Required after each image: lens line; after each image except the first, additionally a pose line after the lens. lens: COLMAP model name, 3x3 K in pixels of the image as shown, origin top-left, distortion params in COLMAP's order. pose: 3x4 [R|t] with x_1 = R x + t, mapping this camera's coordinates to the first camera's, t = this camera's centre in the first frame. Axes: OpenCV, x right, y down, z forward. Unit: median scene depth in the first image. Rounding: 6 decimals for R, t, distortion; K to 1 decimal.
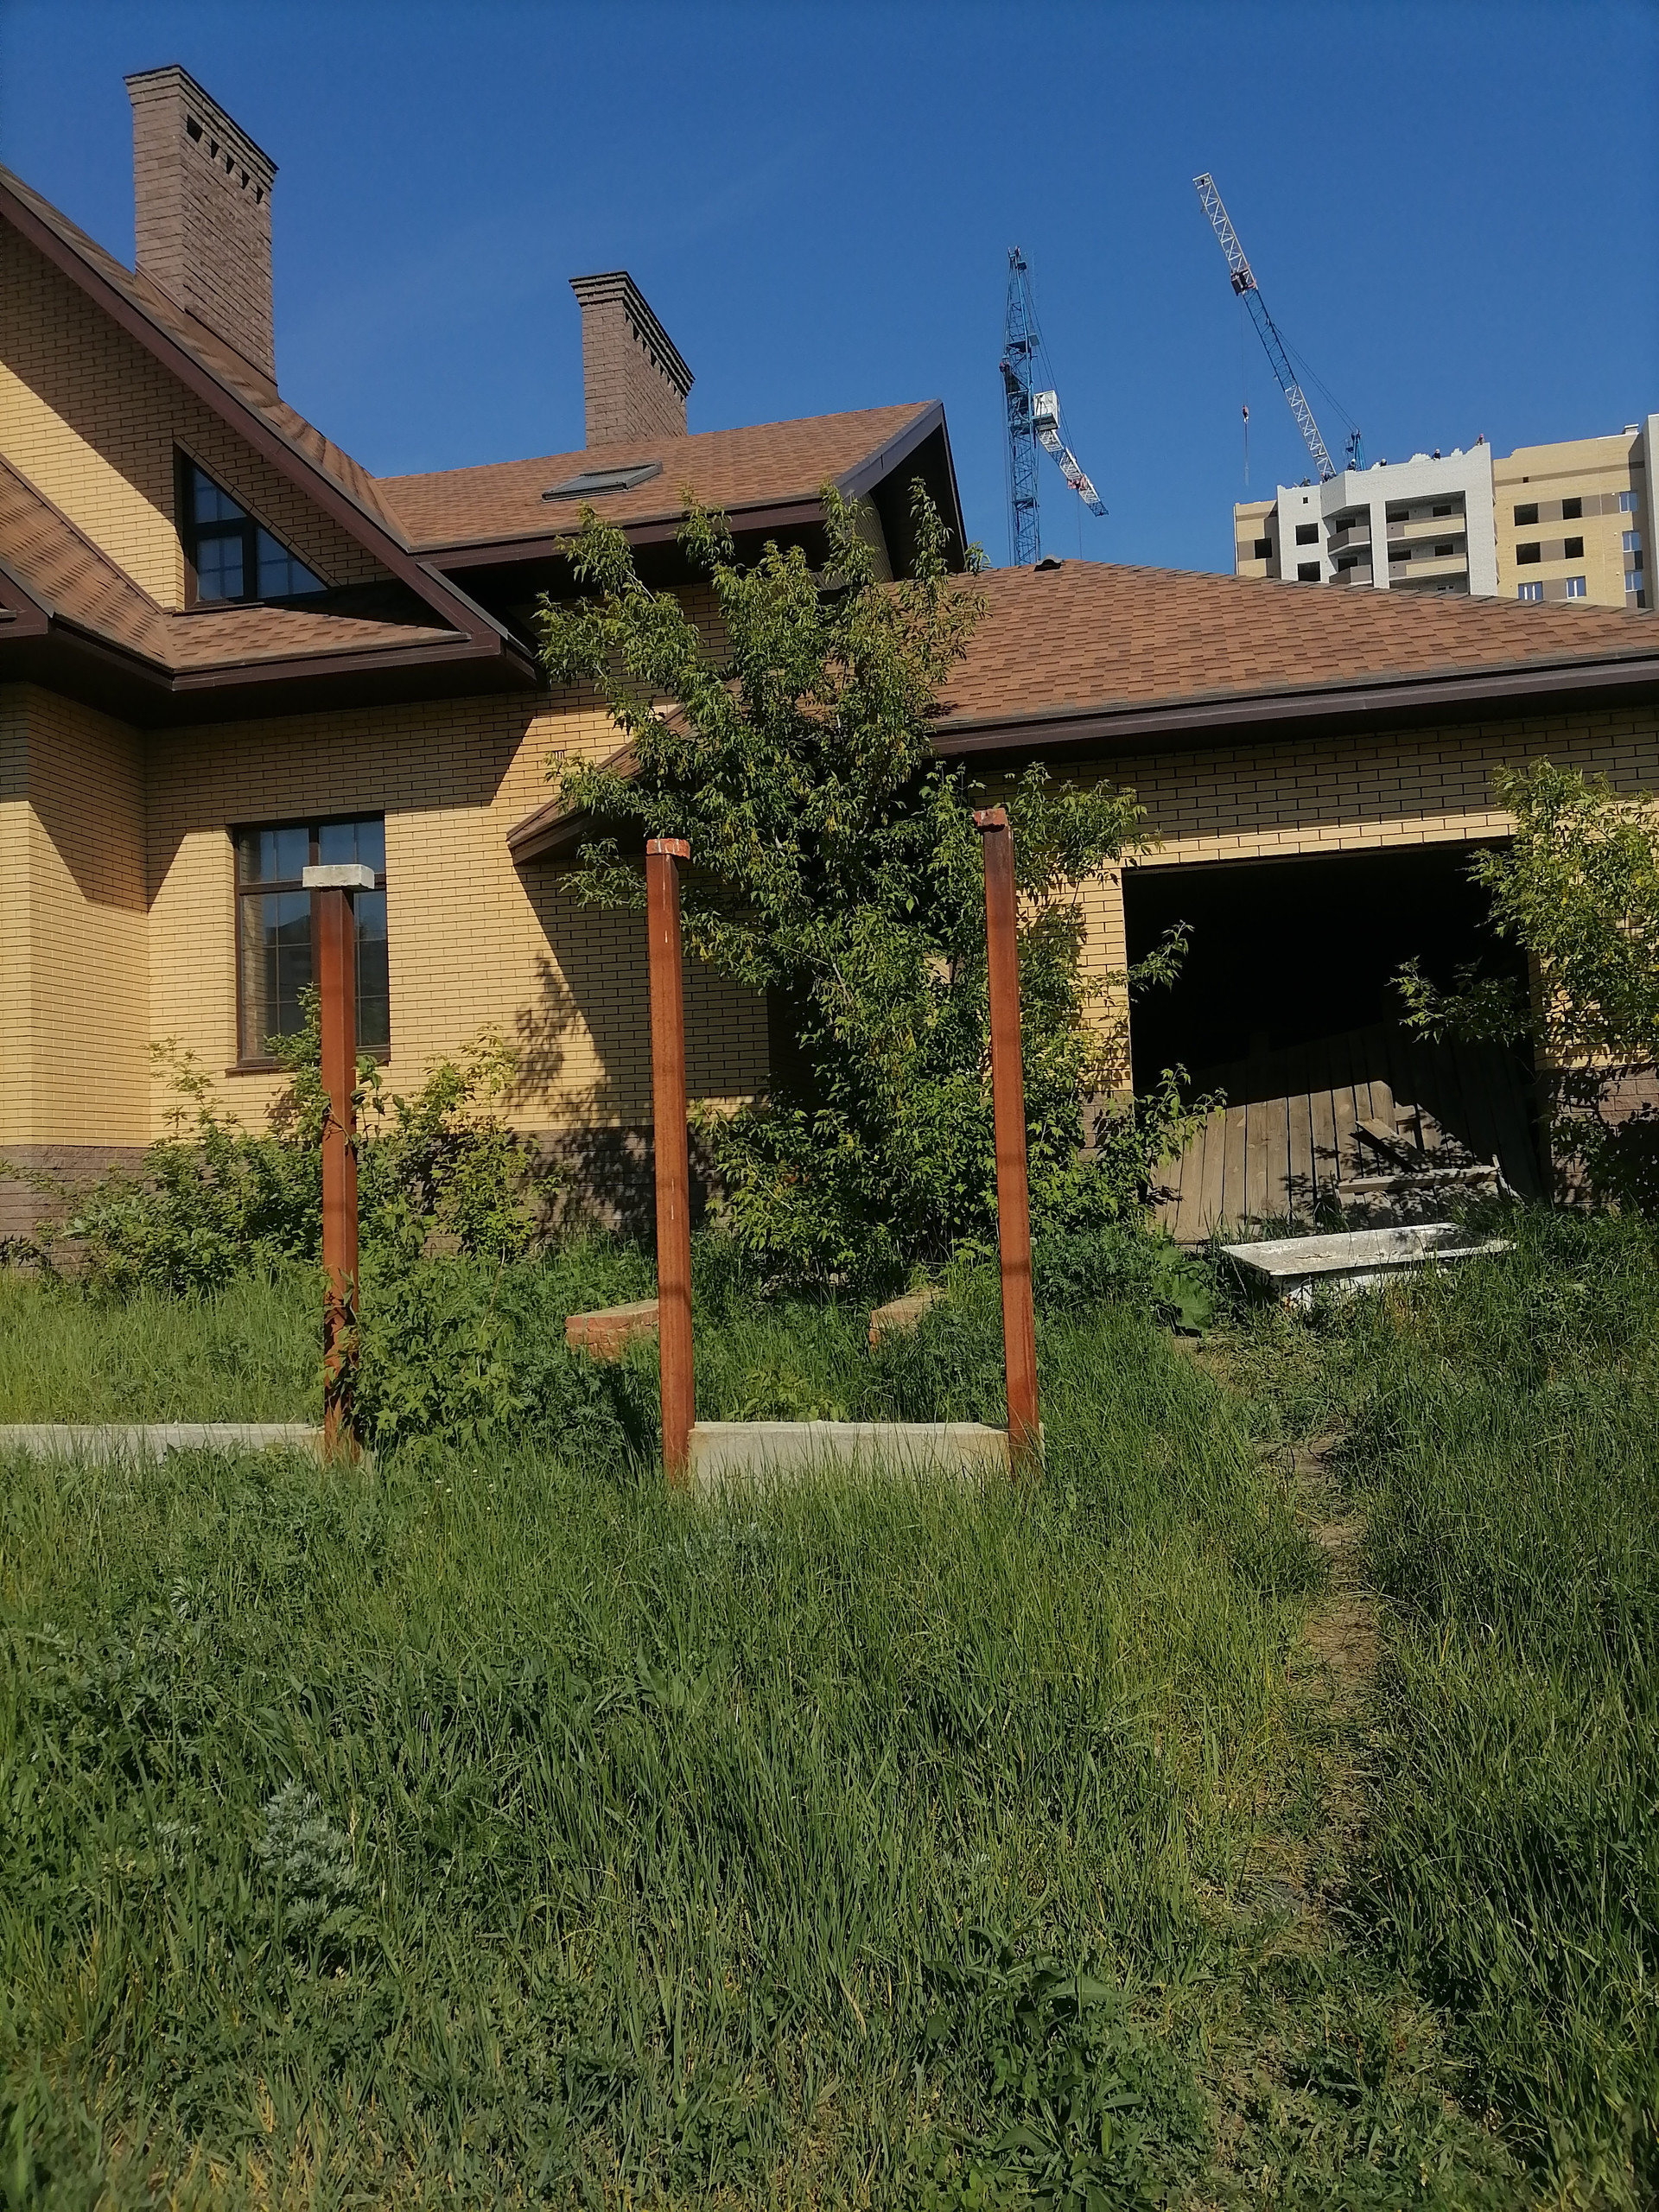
lens RADIAL K [[1622.8, 0, 838.1], [0, 1622.8, 1102.3], [0, 0, 1]] dist [0.044187, -0.030737]
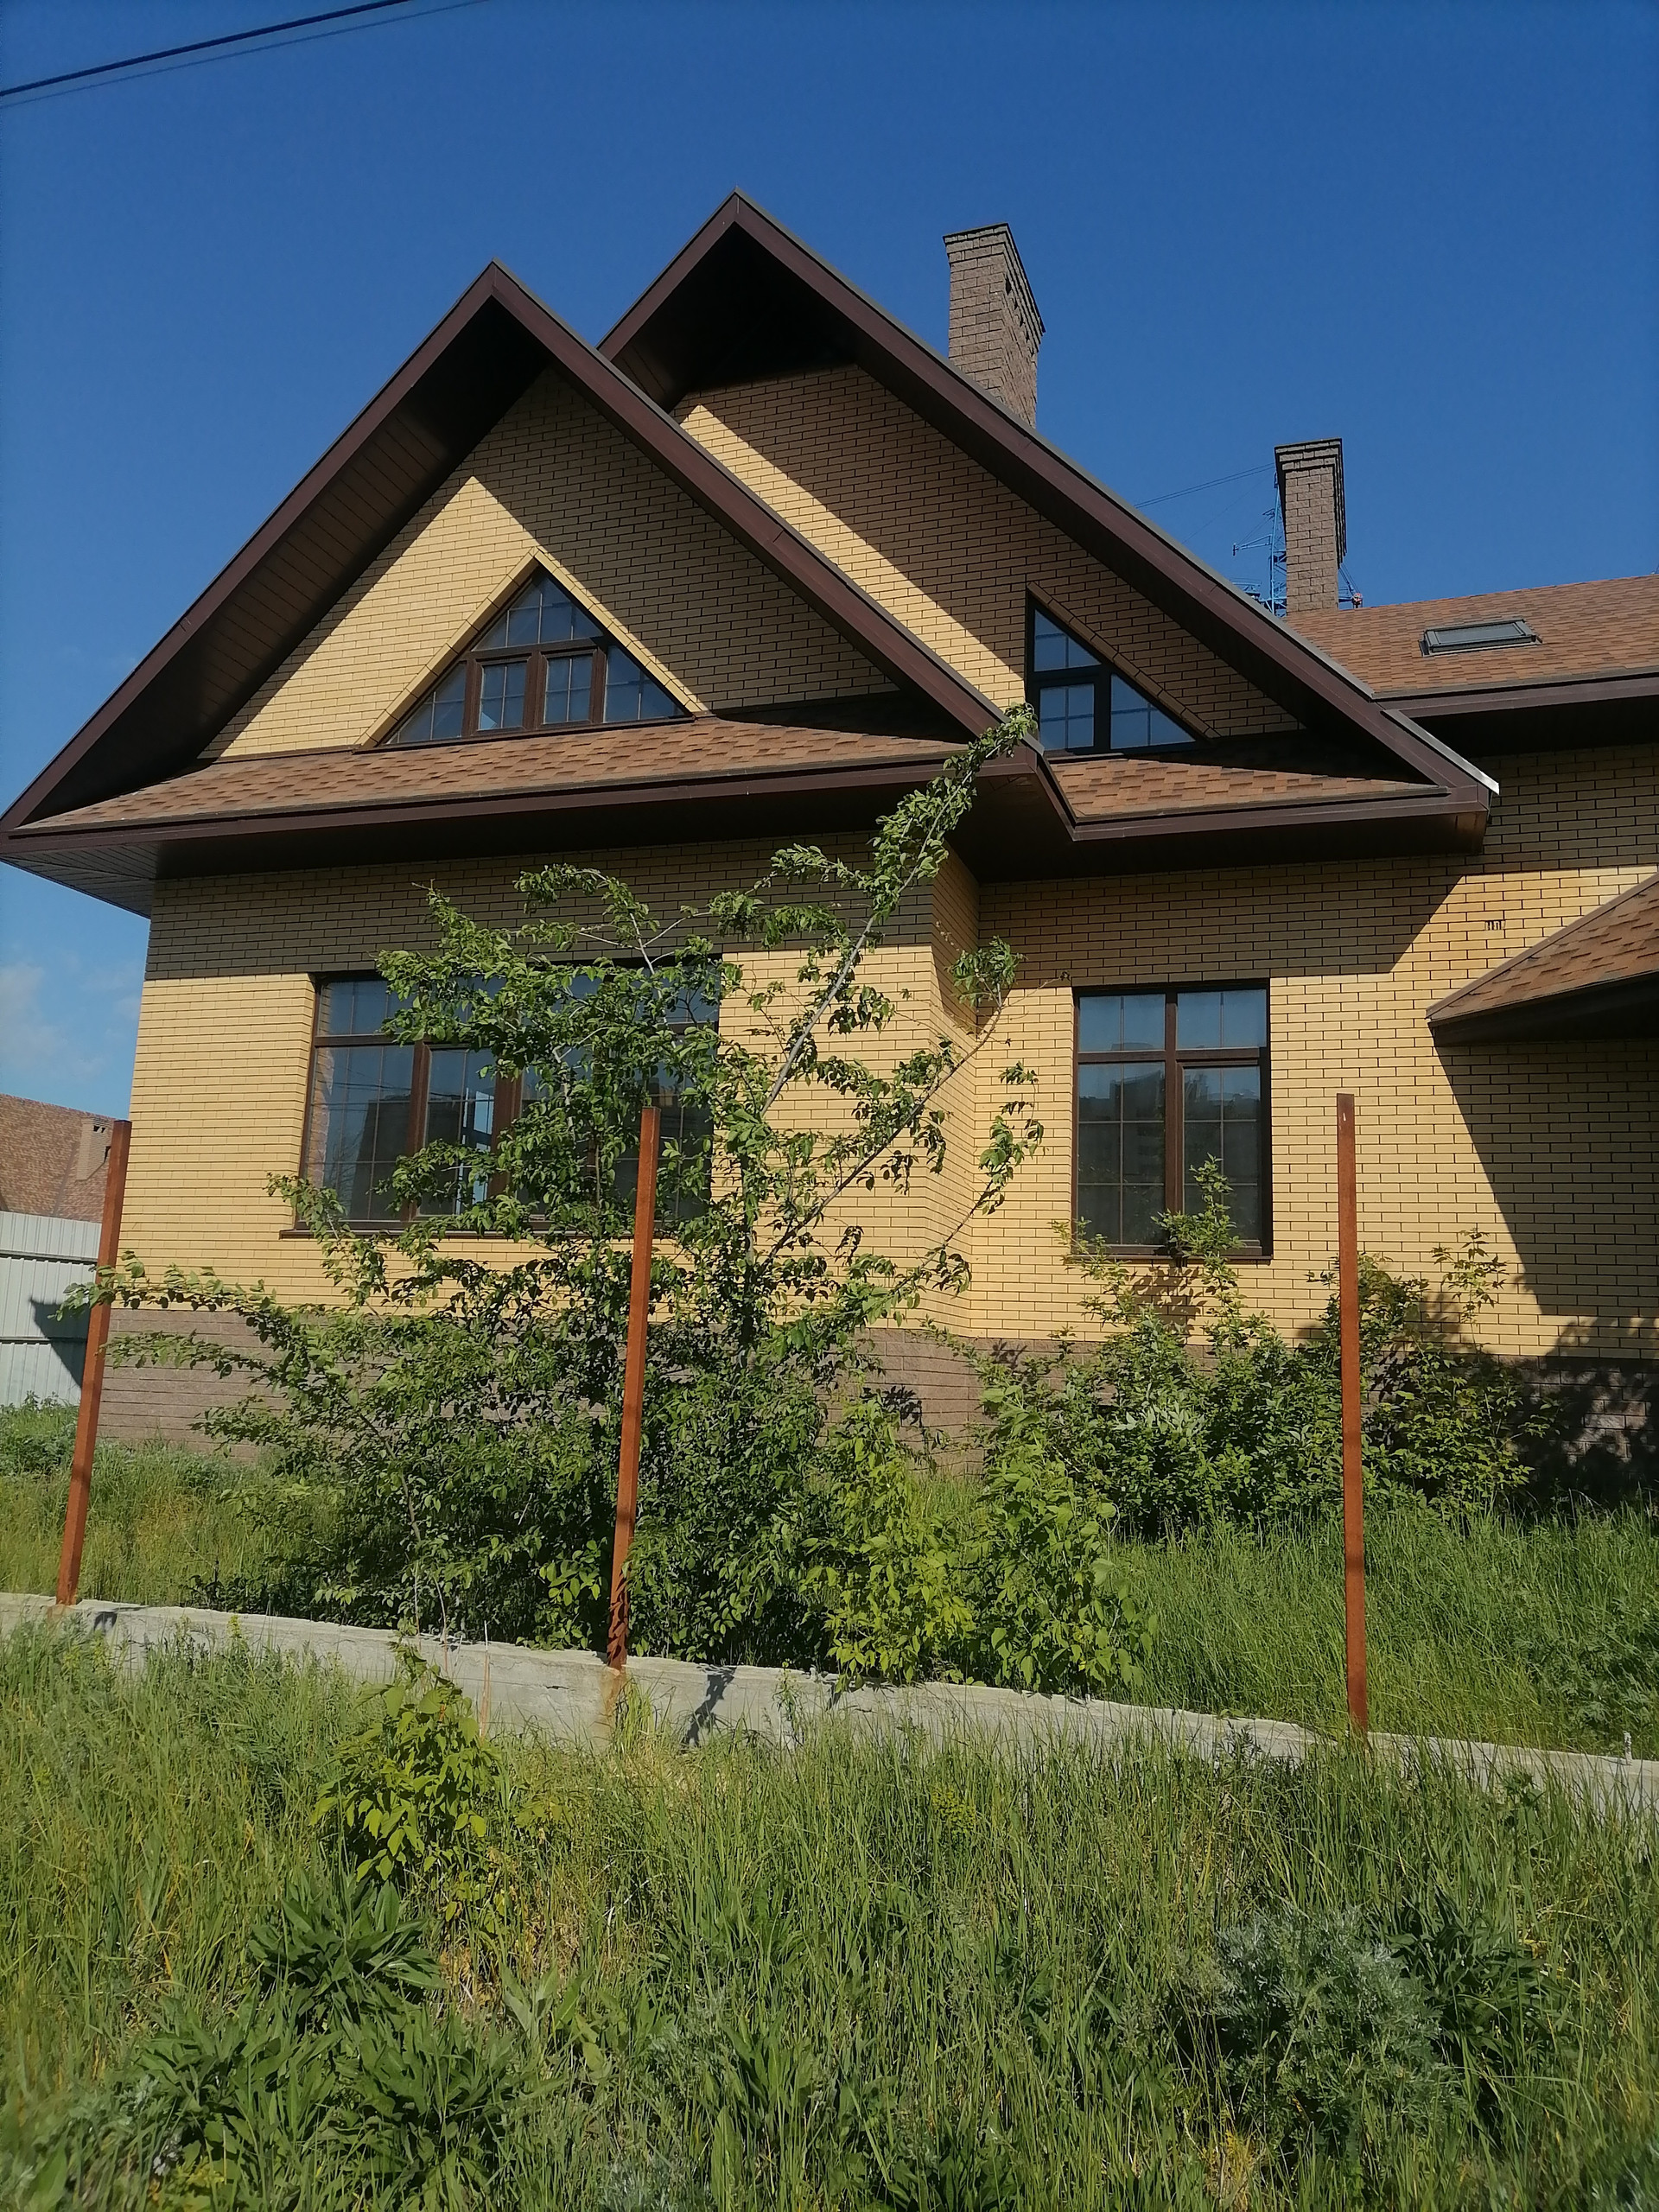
lens RADIAL K [[1622.8, 0, 829.7], [0, 1622.8, 1103.8], [0, 0, 1]] dist [0.044187, -0.030737]
pose [[0.992144, 0.055367, -0.112178, -0.448350], [-0.067639, 0.991768, -0.108729, 0.003308], [0.105235, 0.115462, 0.987722, 0.105323]]
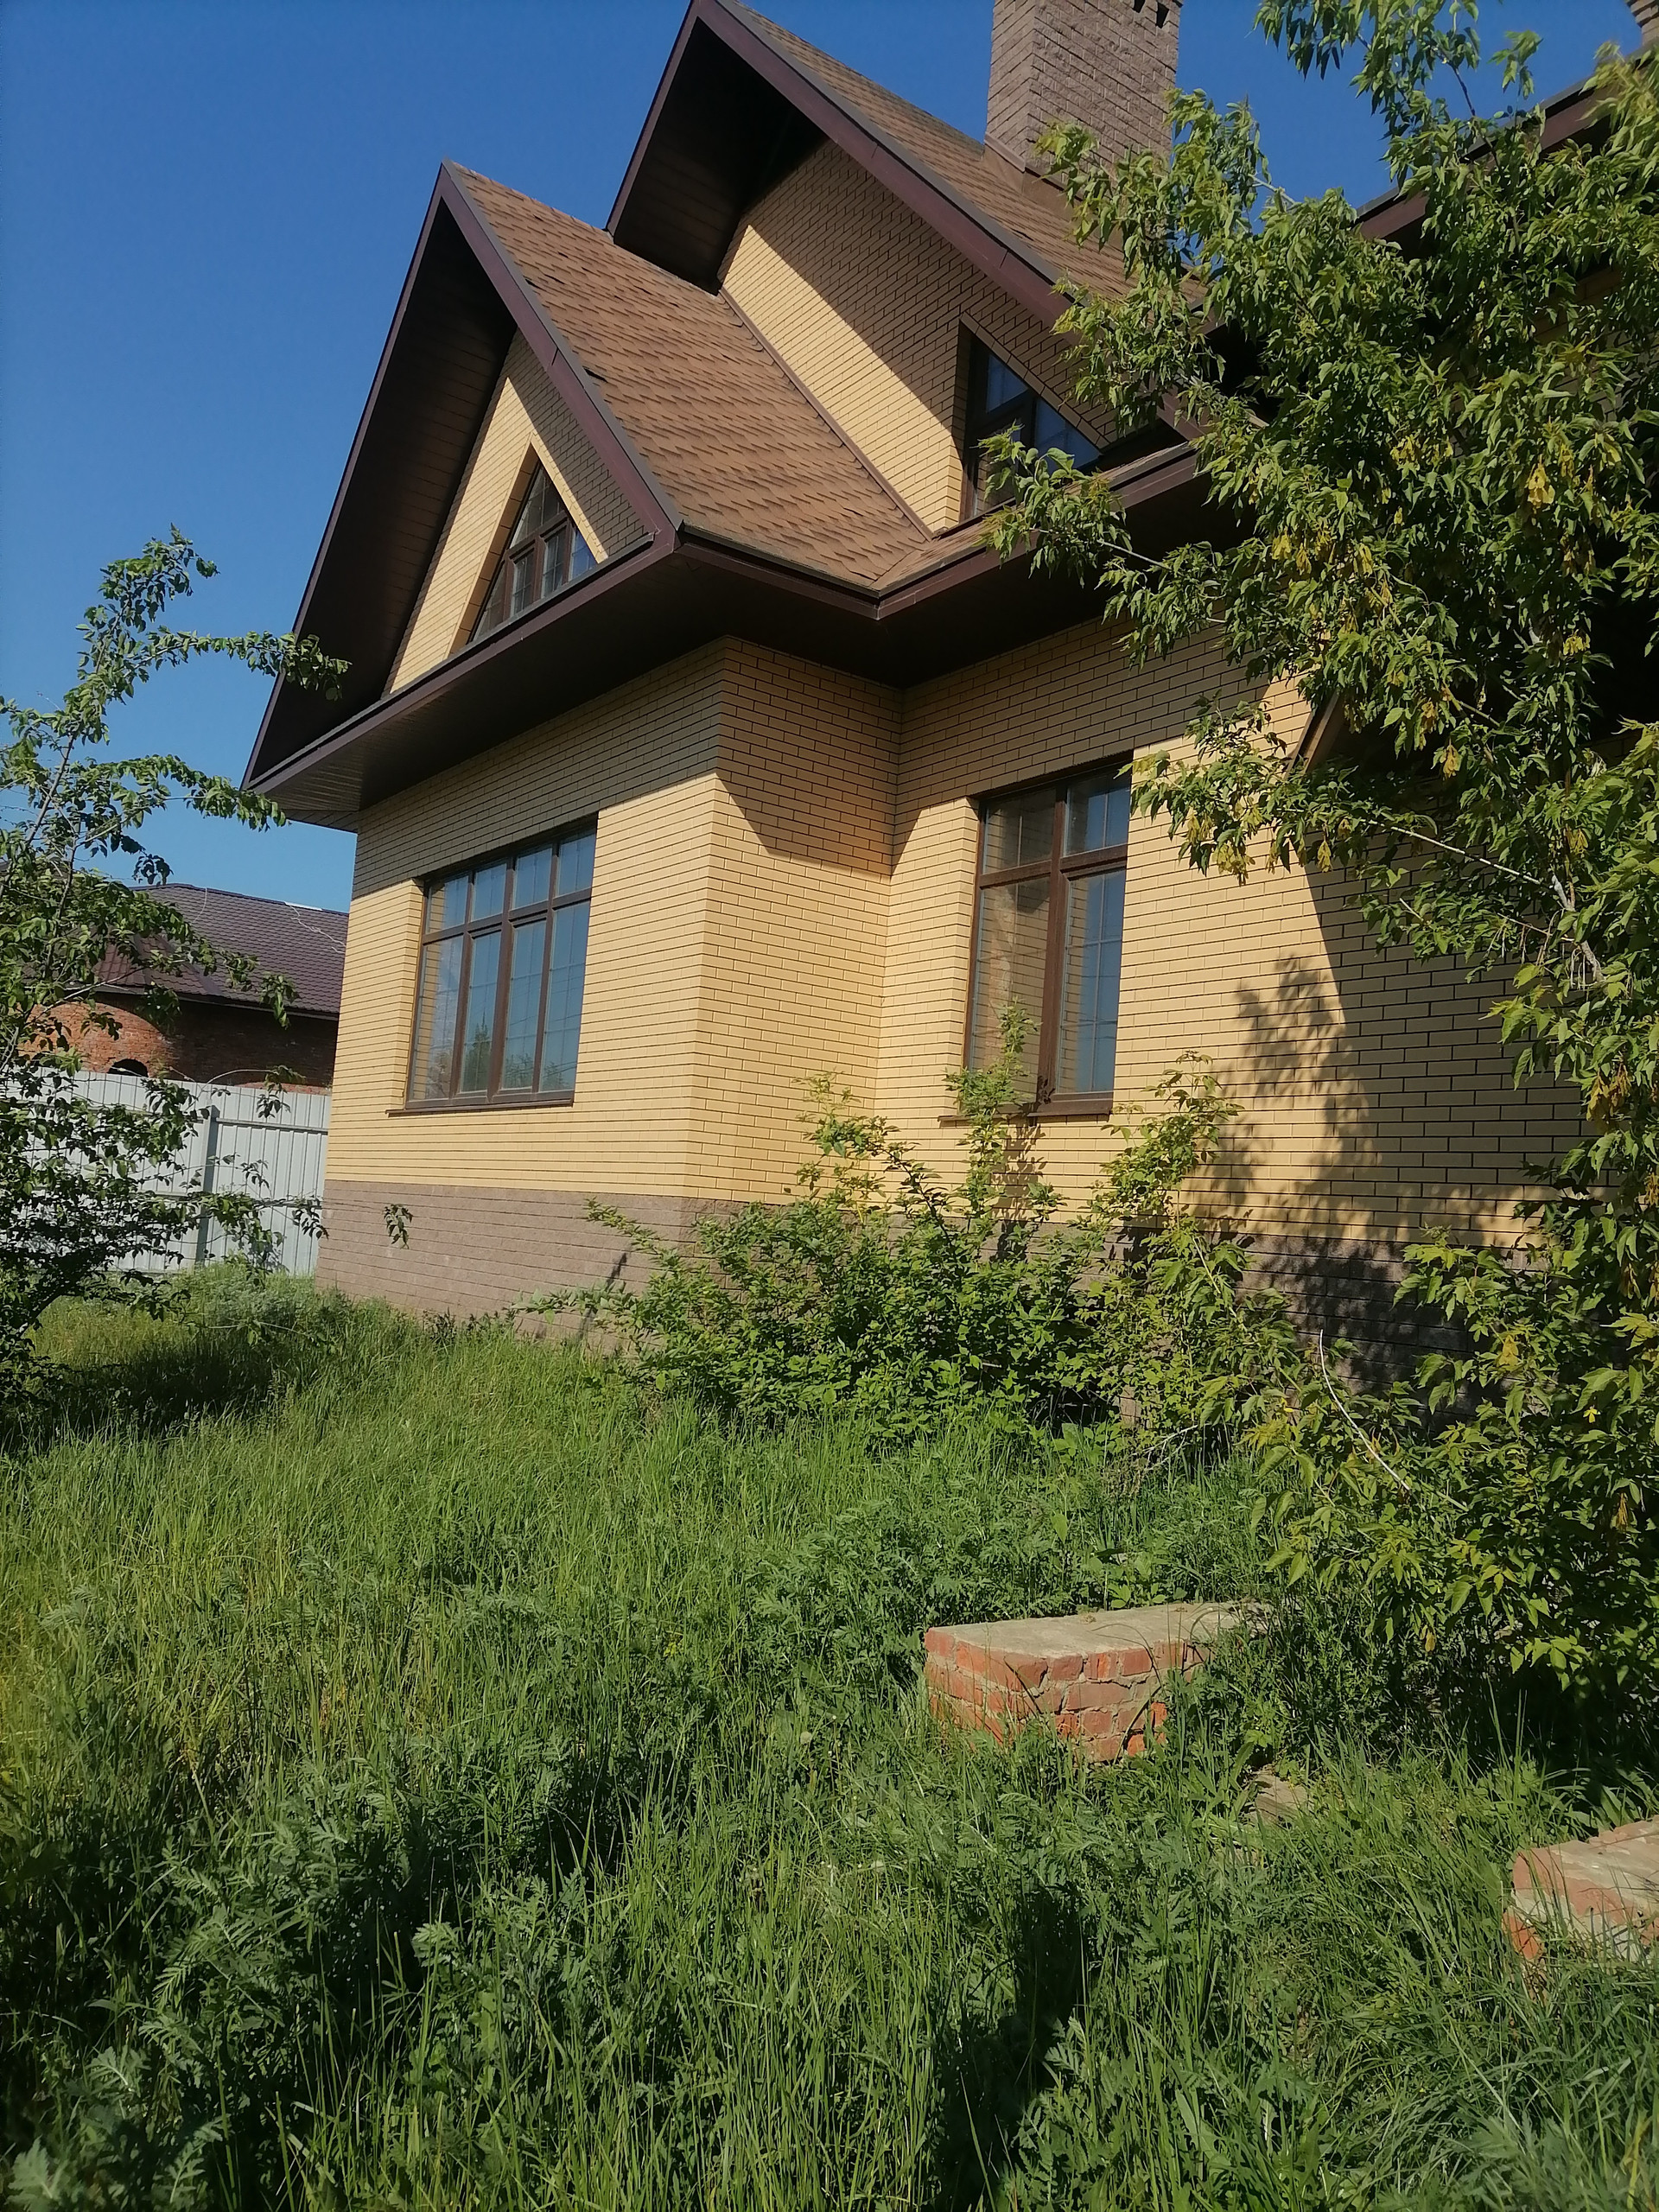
lens RADIAL K [[1622.8, 0, 779.5], [0, 1622.8, 1089.2], [0, 0, 1]] dist [0.044187, -0.030737]
pose [[0.728940, 0.031900, -0.683834, 0.092149], [-0.064933, 0.997632, -0.022678, -0.012371], [0.681491, 0.060934, 0.729285, 0.442501]]
